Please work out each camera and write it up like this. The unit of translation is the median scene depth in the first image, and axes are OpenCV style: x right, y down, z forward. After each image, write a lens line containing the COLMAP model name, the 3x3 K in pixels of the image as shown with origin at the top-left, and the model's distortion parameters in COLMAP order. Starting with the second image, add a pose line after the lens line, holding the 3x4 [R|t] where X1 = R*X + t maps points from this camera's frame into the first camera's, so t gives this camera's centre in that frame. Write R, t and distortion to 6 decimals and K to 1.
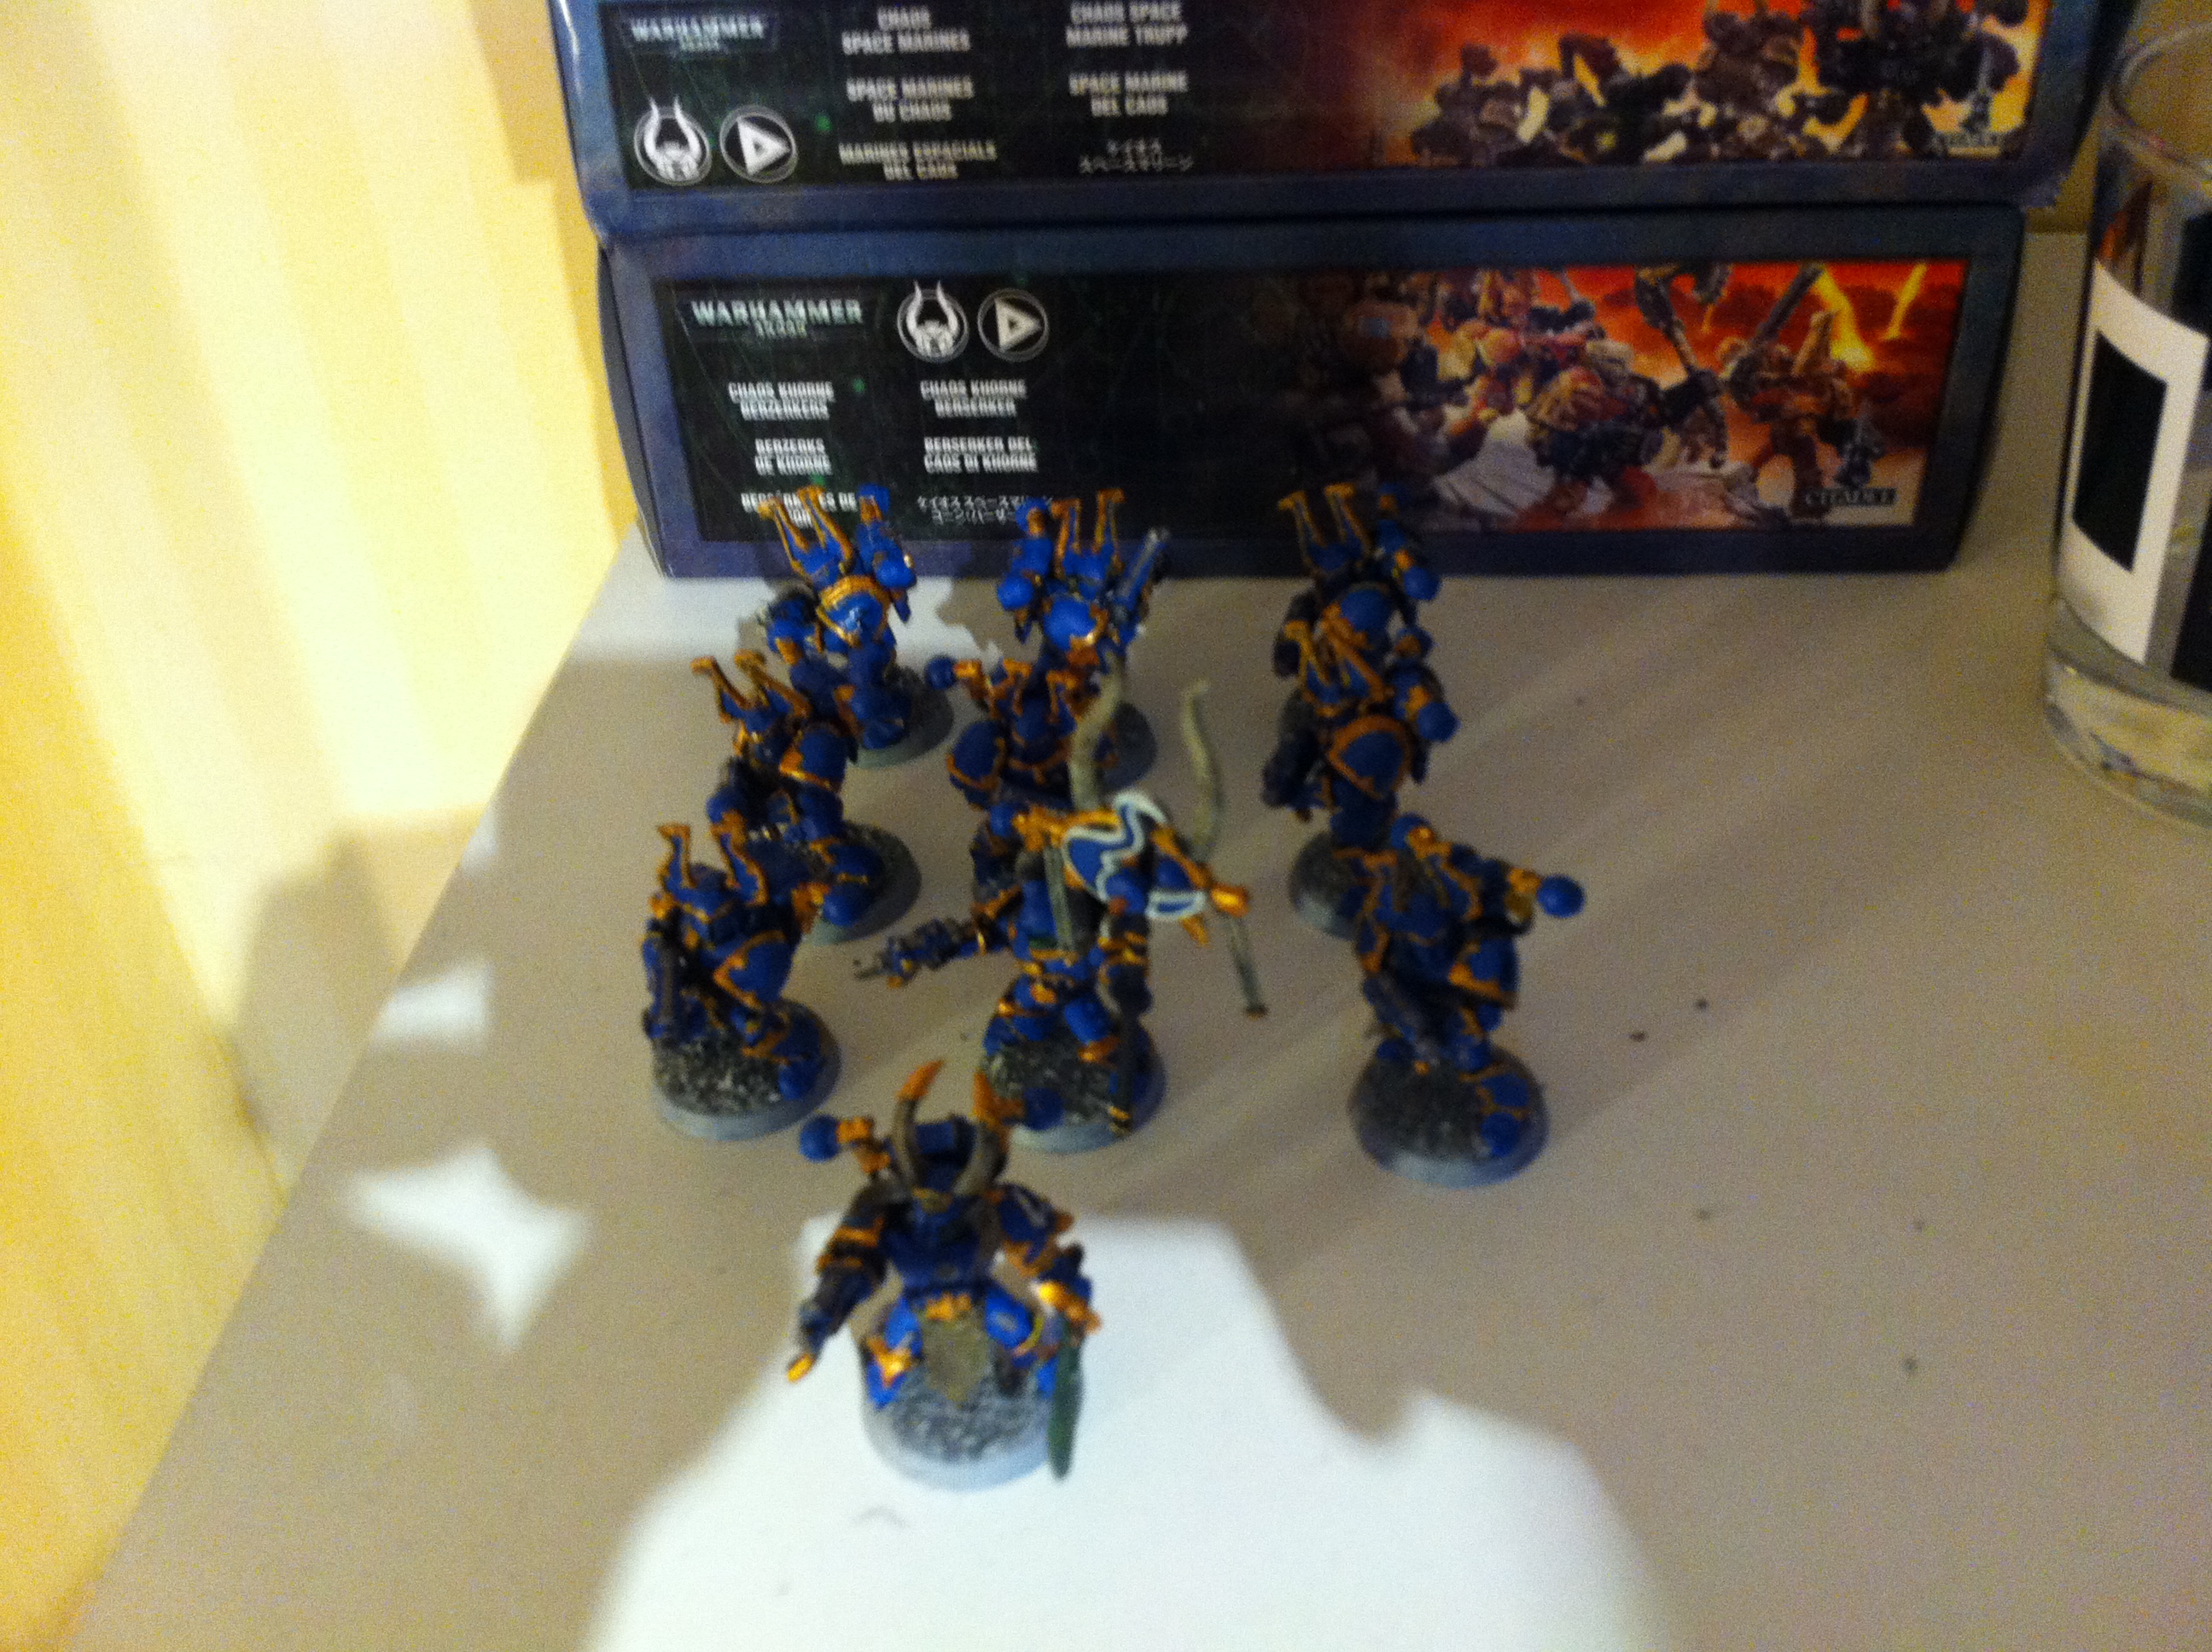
lens RADIAL K [[1948.3, 0, 1106.0], [0, 1948.3, 826.0], [0, 0, 1]] dist [0.068166, -0.264420]
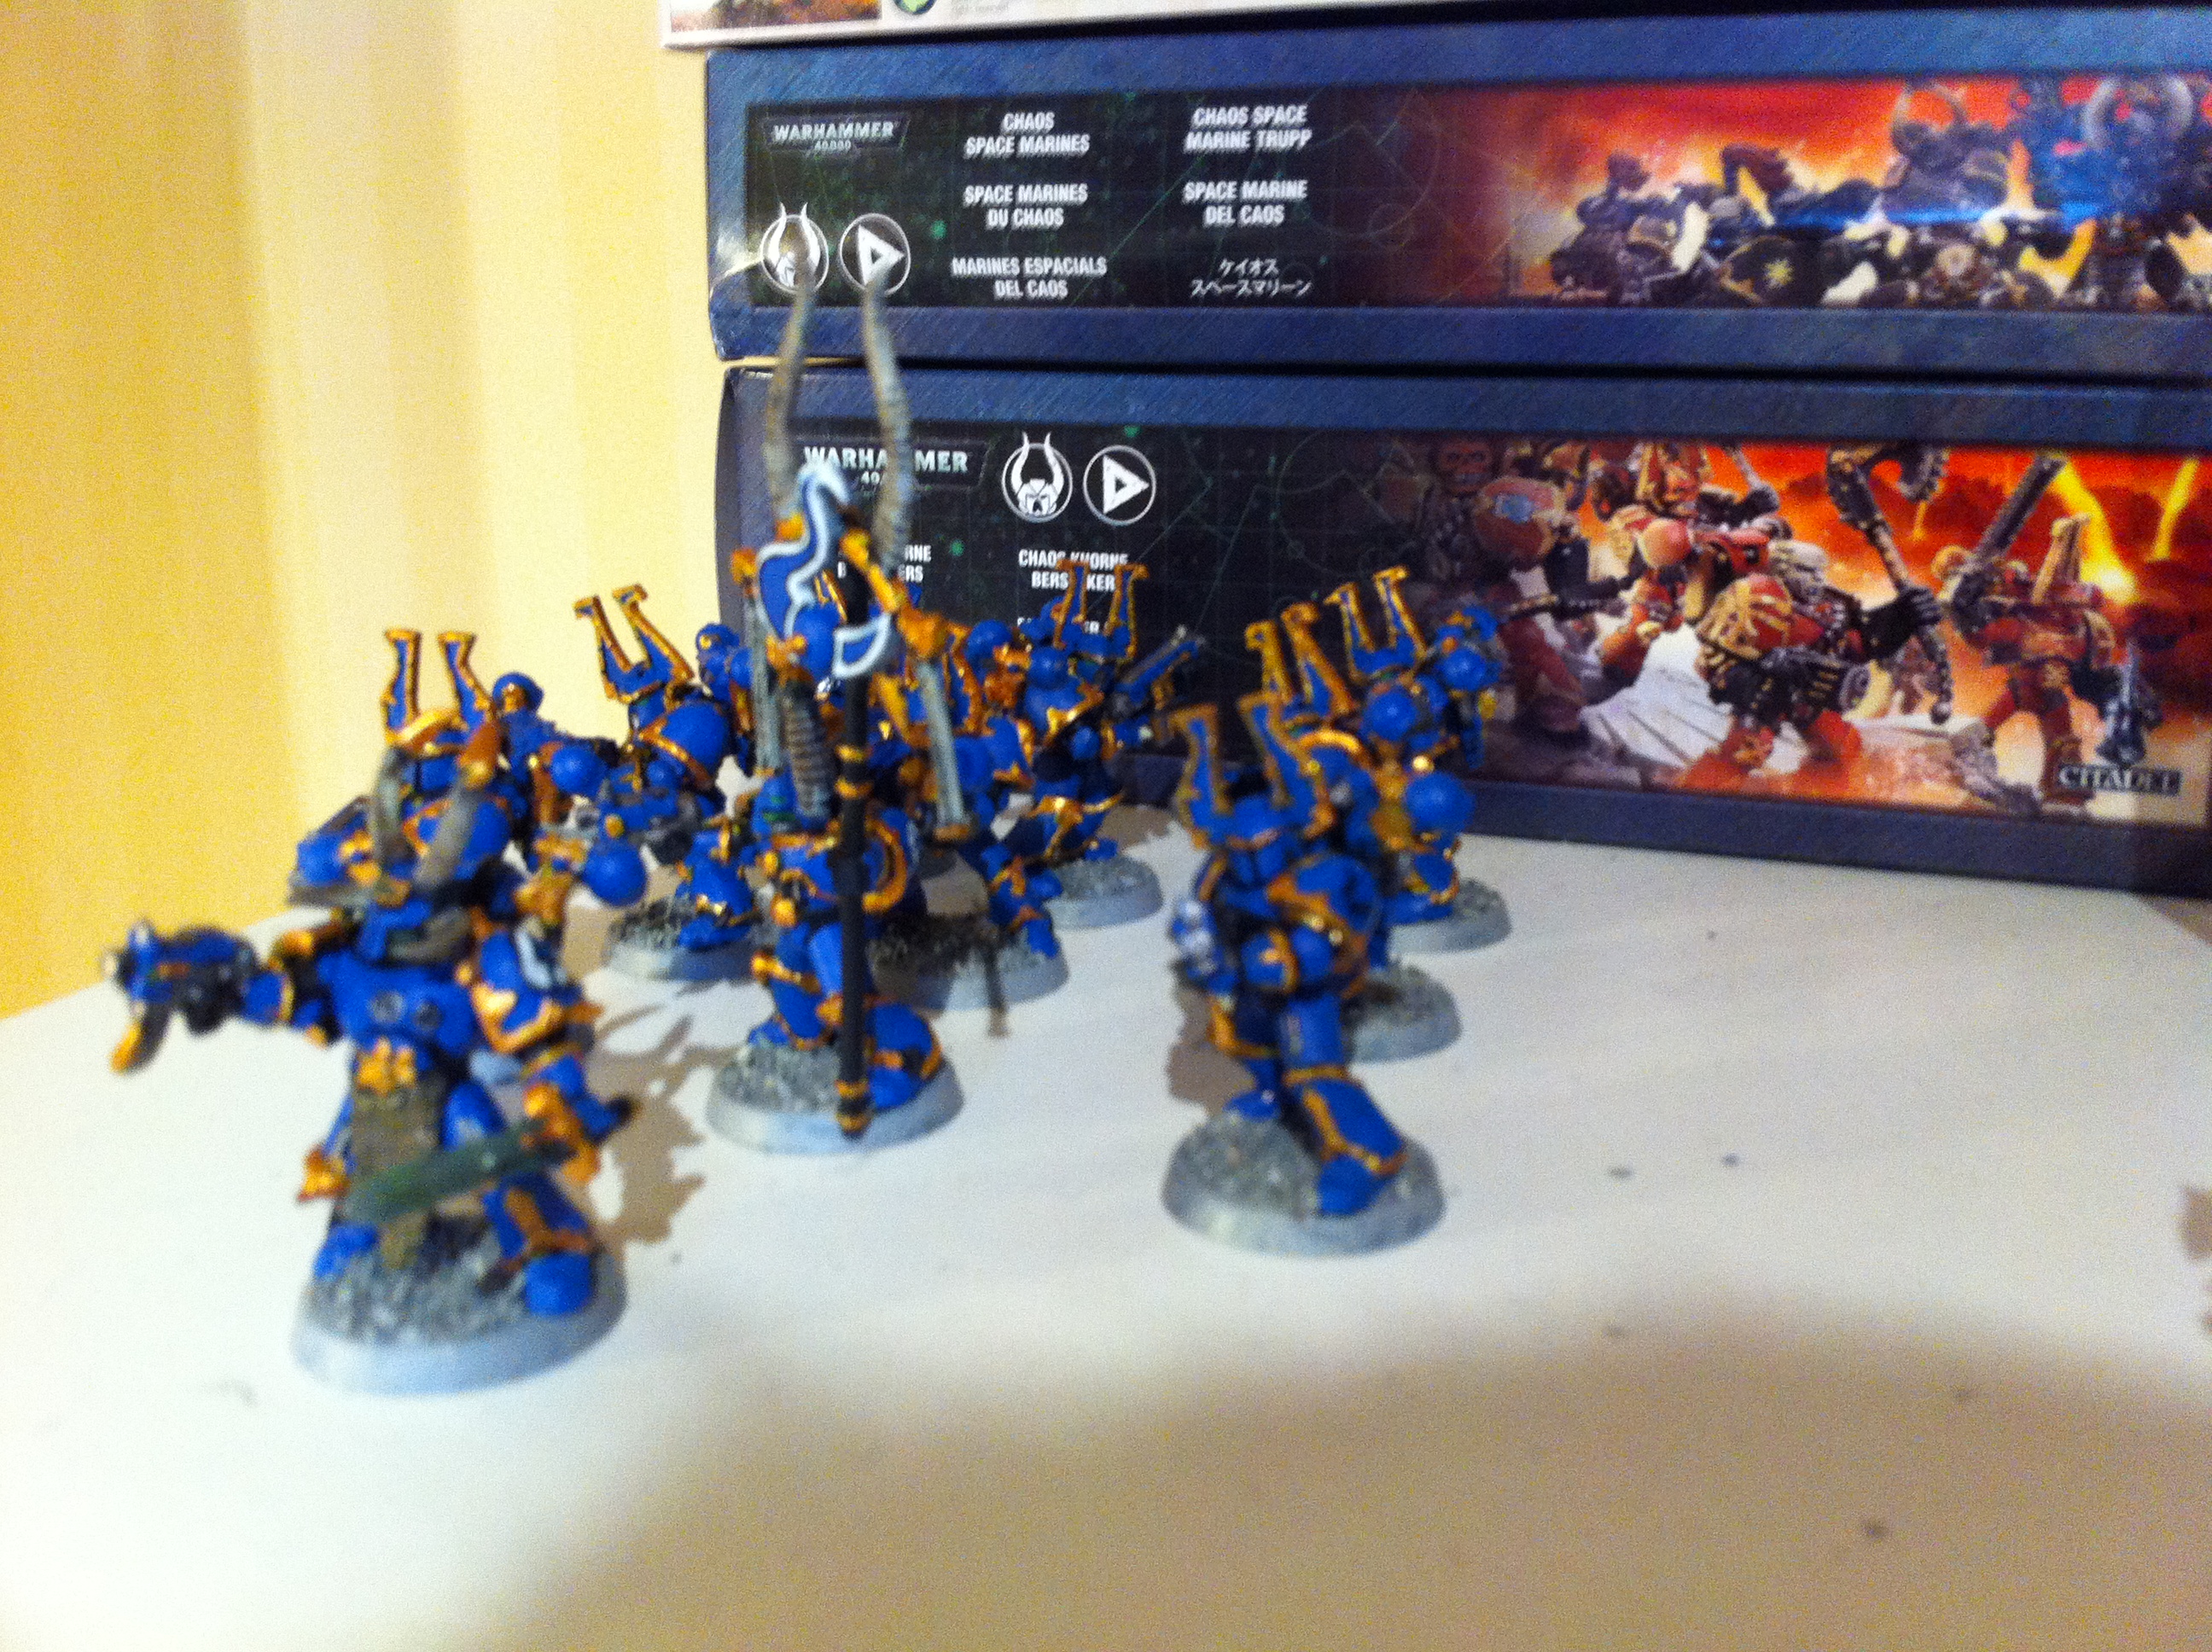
lens RADIAL K [[2013.0, 0, 1106.0], [0, 2013.0, 826.0], [0, 0, 1]] dist [0.051793, -0.228411]
pose [[0.958633, 0.123303, -0.256554, 0.224196], [-0.212441, 0.909807, -0.356538, 0.242311], [0.189453, 0.396291, 0.898366, 0.239452]]
